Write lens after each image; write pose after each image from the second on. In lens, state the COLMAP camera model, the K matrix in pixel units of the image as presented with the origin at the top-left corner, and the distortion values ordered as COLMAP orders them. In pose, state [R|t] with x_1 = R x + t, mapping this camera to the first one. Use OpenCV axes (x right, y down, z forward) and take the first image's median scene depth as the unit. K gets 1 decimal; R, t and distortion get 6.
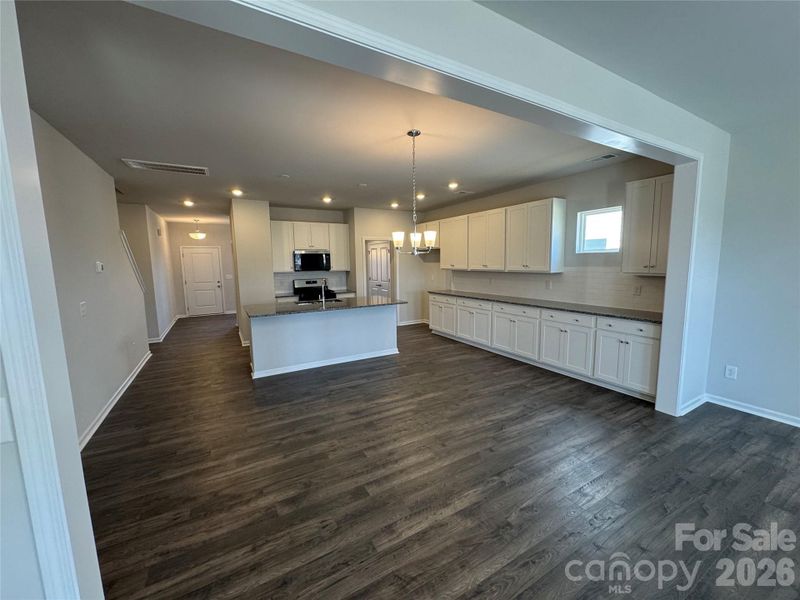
lens RADIAL K [[317.4, 0, 401.2], [0, 317.4, 299.0], [0, 0, 1]] dist [-0.006094, 0.000463]
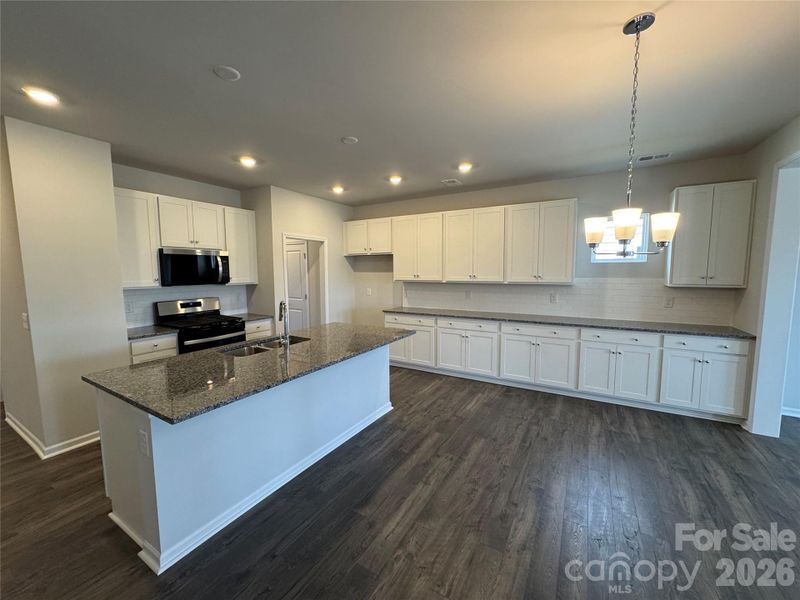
lens RADIAL K [[317.4, 0, 400.0], [0, 317.4, 299.3], [0, 0, 1]] dist [-0.006094, 0.000463]
pose [[0.869328, -0.036108, 0.492915, -0.334115], [0.050393, 0.998606, -0.015724, -0.048754], [-0.491660, 0.038509, 0.869935, 0.440479]]
